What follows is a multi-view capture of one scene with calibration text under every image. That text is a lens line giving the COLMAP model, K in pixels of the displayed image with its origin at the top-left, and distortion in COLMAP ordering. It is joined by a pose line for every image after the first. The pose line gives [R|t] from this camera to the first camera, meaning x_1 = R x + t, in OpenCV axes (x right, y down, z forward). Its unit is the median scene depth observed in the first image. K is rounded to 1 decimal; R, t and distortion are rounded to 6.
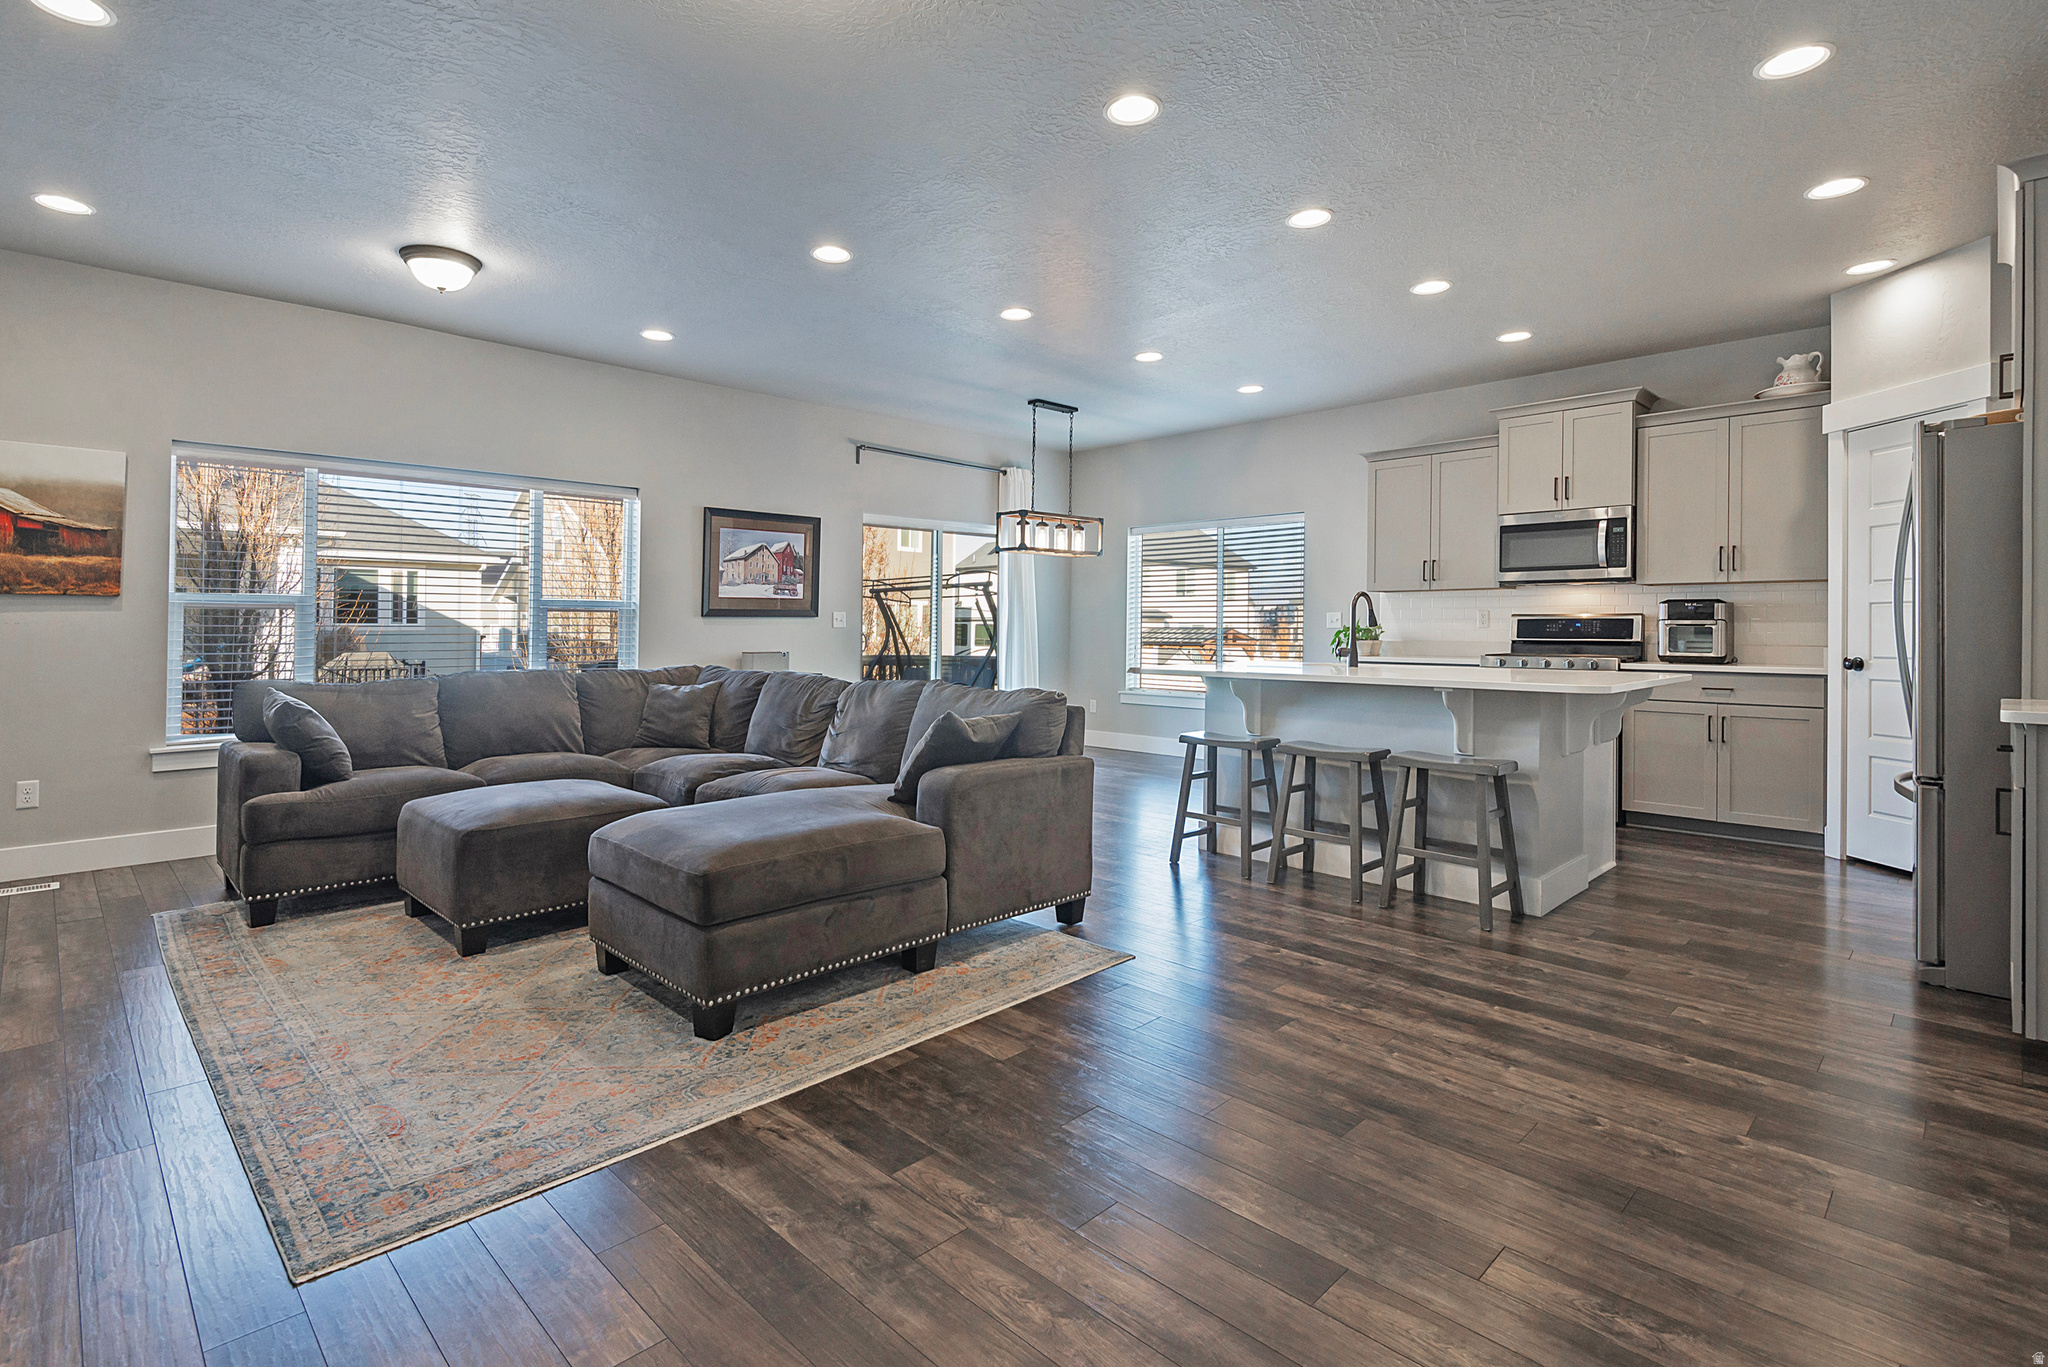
lens RADIAL K [[1019.0, 0, 1032.2], [0, 1019.0, 620.2], [0, 0, 1]] dist [-0.024978, 0.002311]
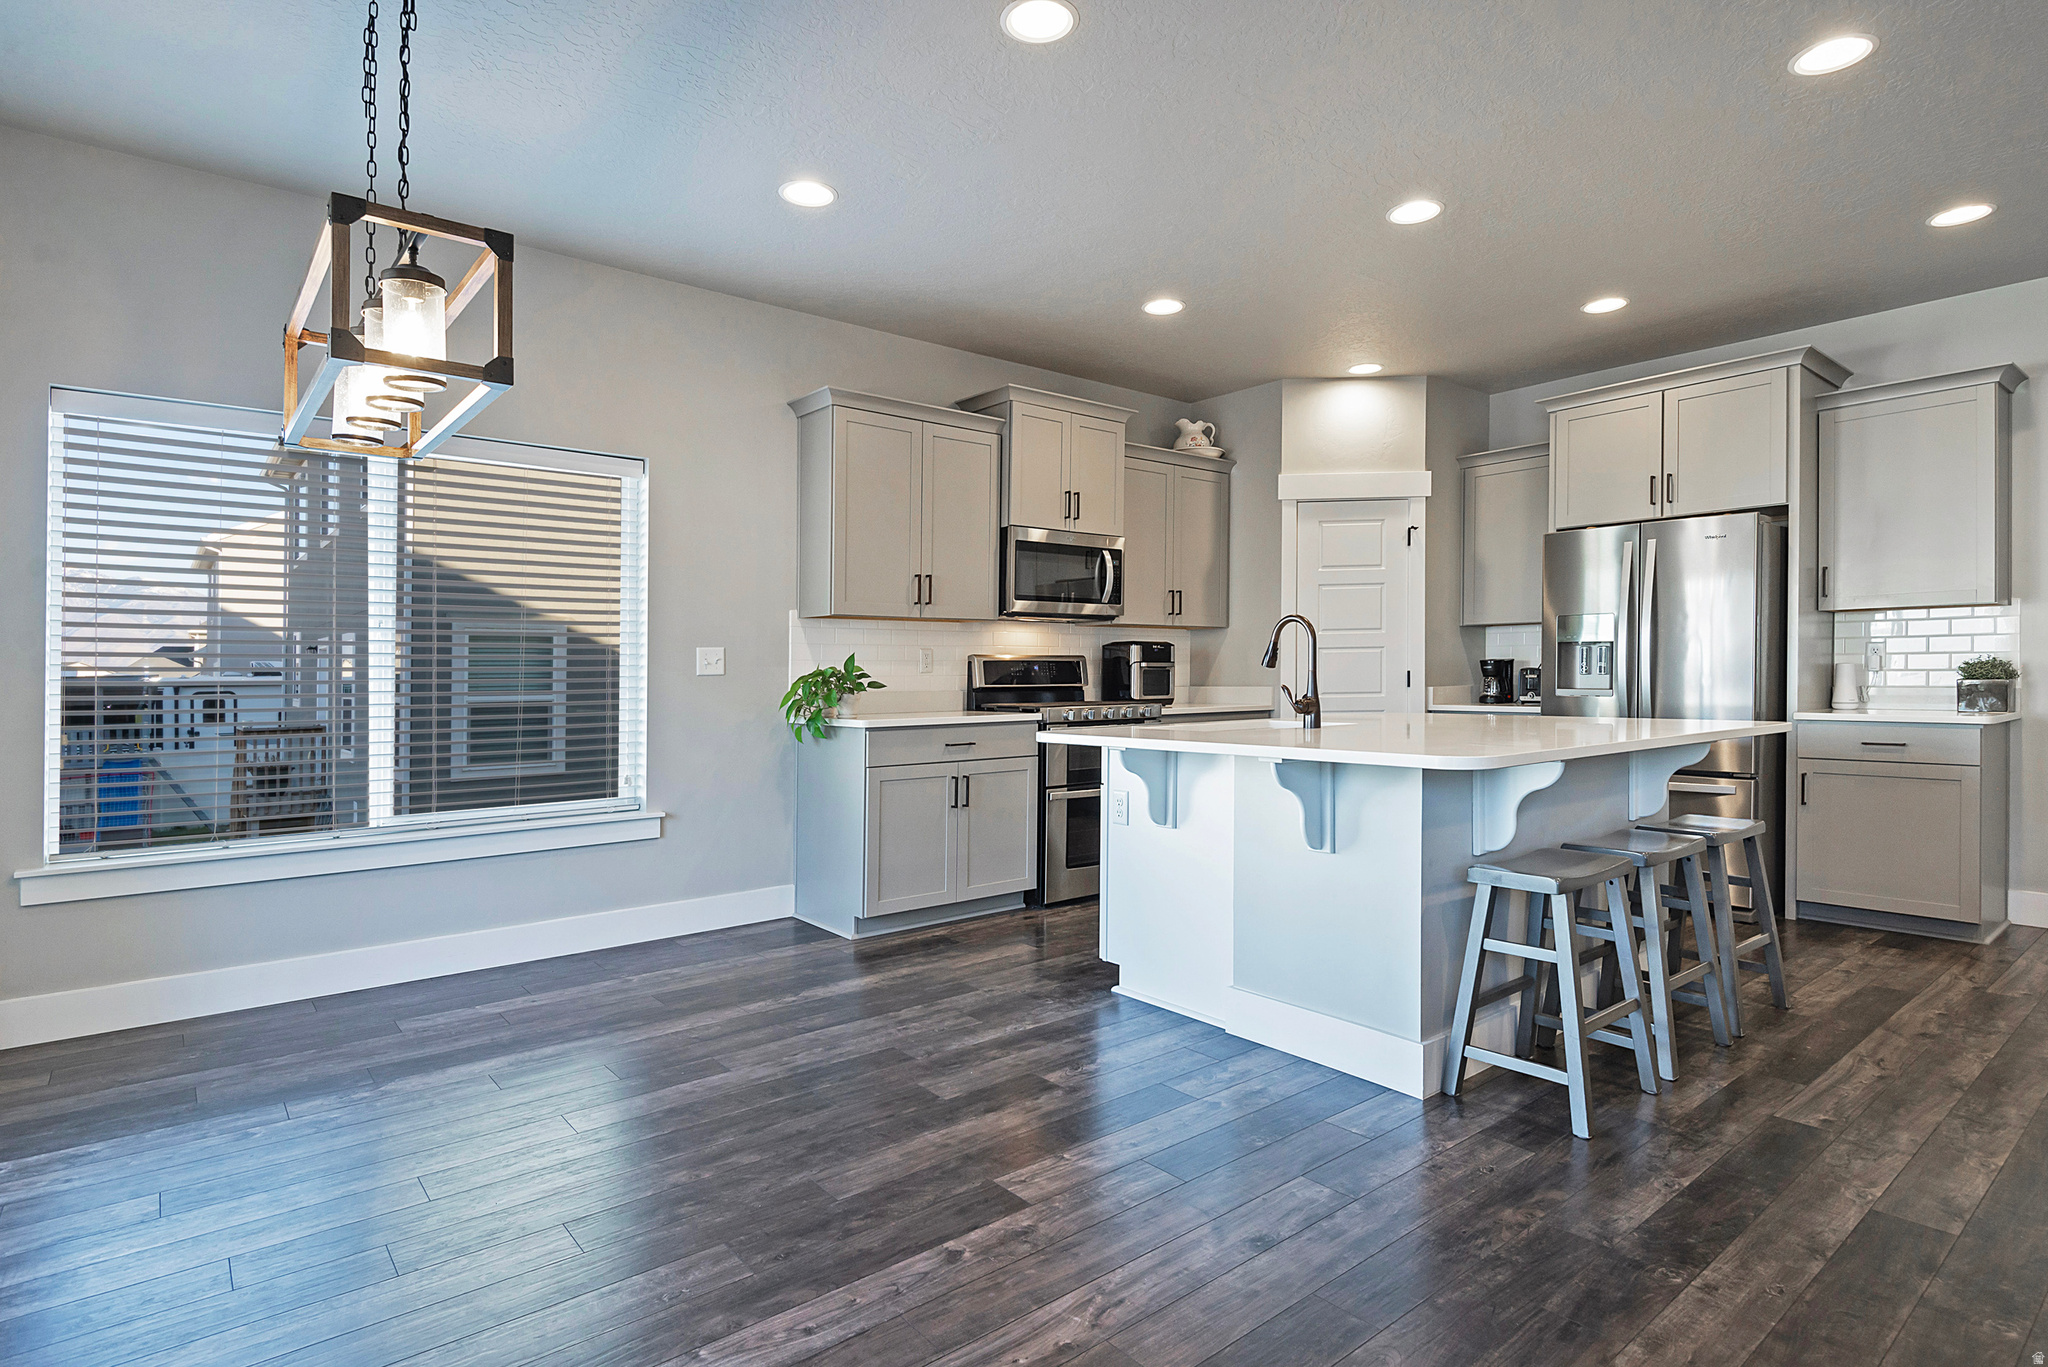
lens RADIAL K [[1031.0, 0, 1005.2], [0, 1031.0, 648.0], [0, 0, 1]] dist [0.008151, -0.008765]
pose [[0.141683, 0.019225, 0.989725, -0.367900], [-0.002233, 0.999815, -0.019101, 0.005428], [-0.989910, 0.000496, 0.141700, 1.028209]]
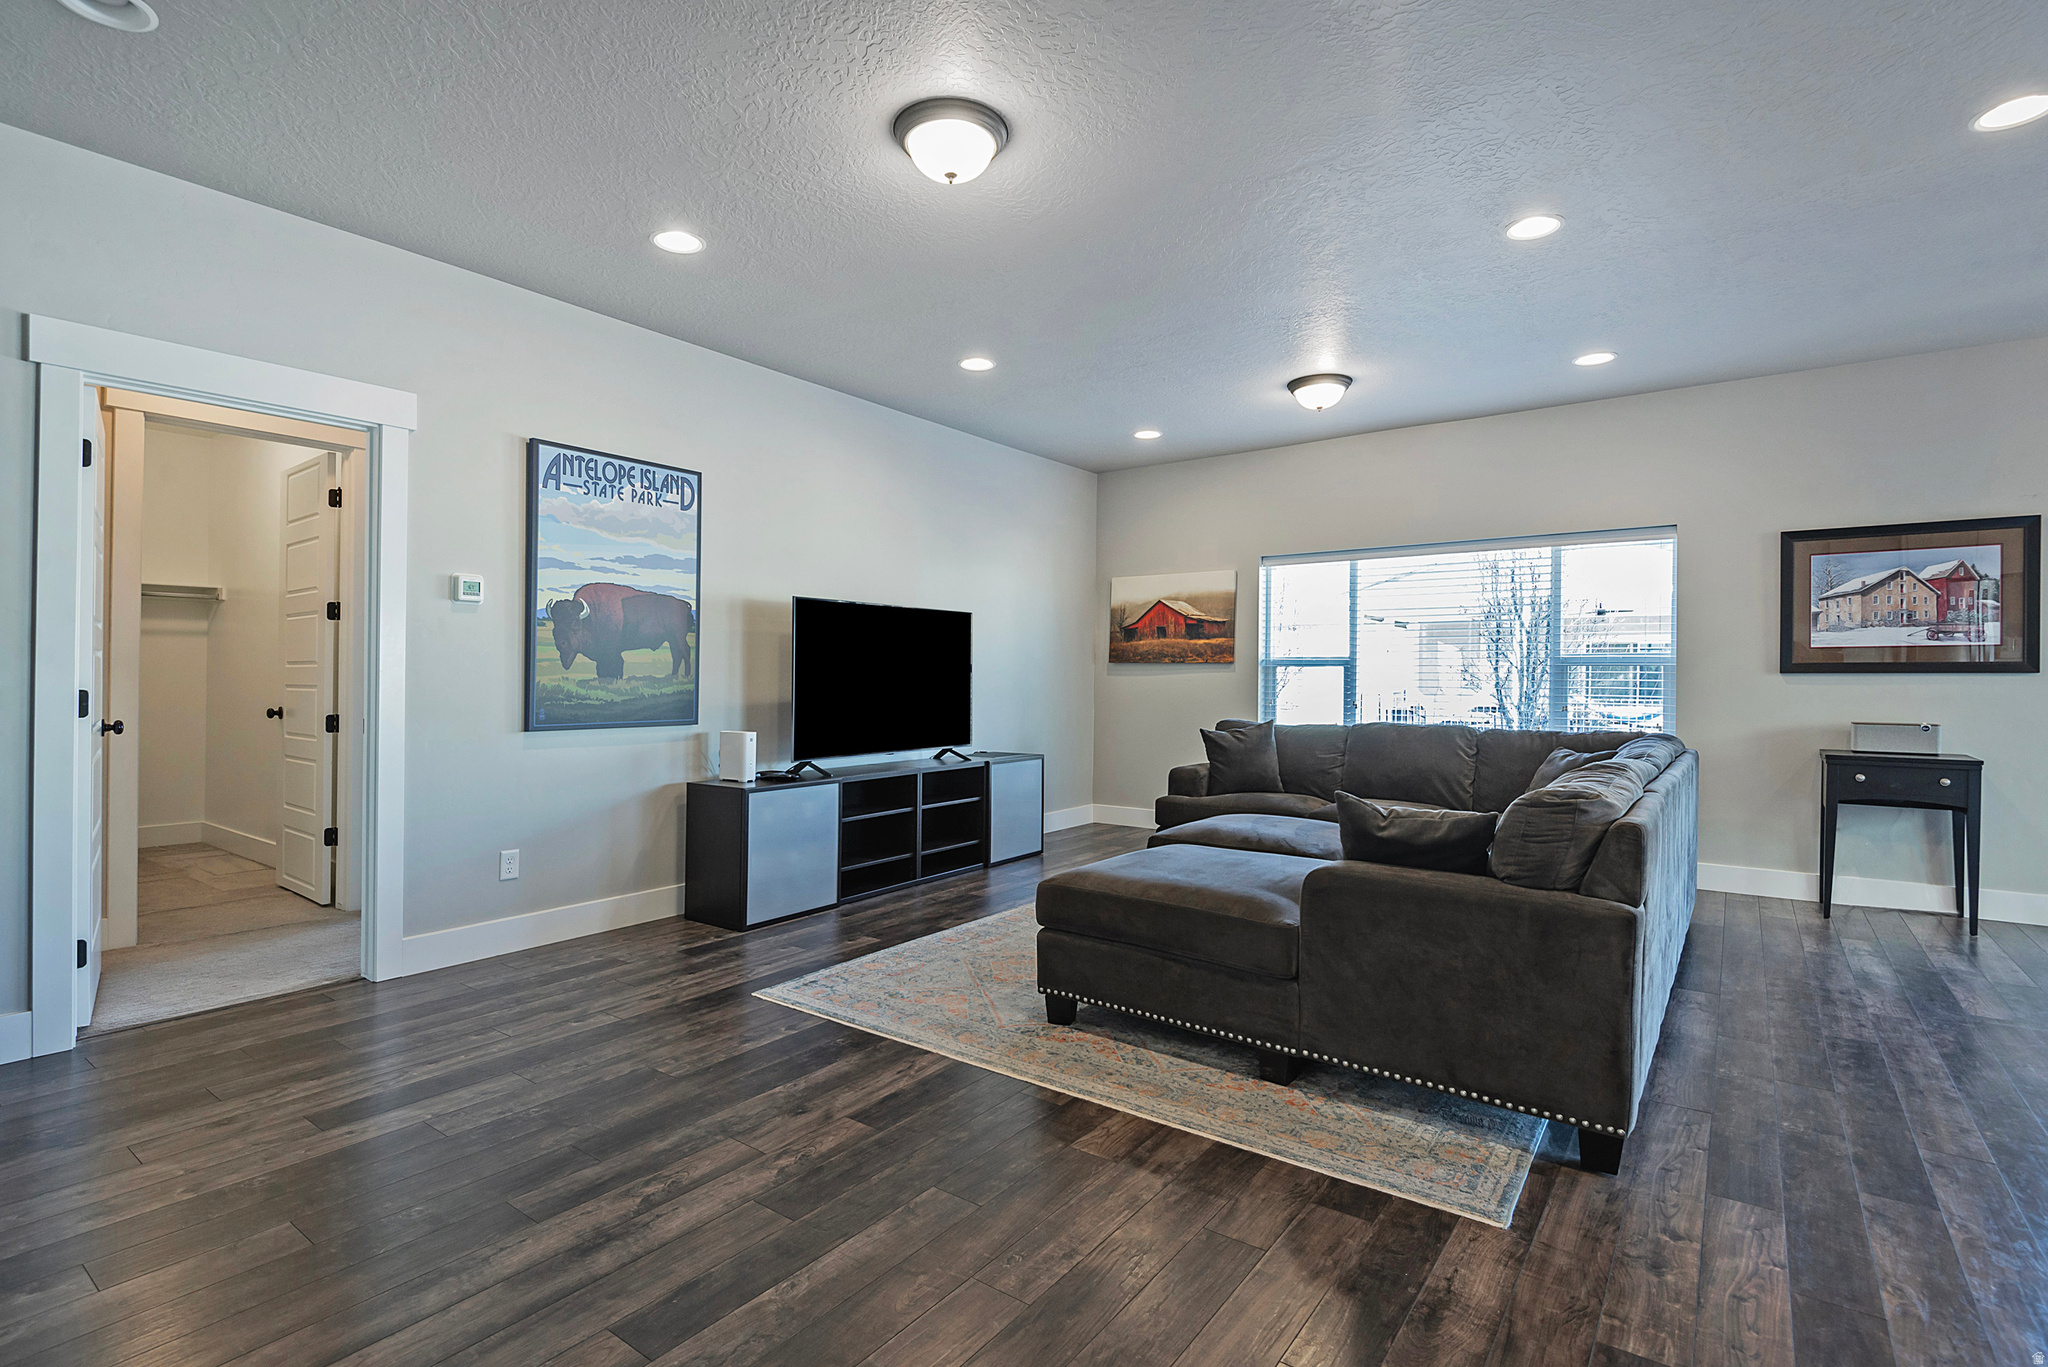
lens RADIAL K [[955.9, 0, 1026.4], [0, 955.9, 679.6], [0, 0, 1]] dist [-0.017658, -0.001213]
pose [[0.102940, 0.001150, -0.994687, 0.353528], [0.001454, 0.999998, 0.001306, -0.000826], [0.994687, -0.001581, 0.102938, 0.363500]]
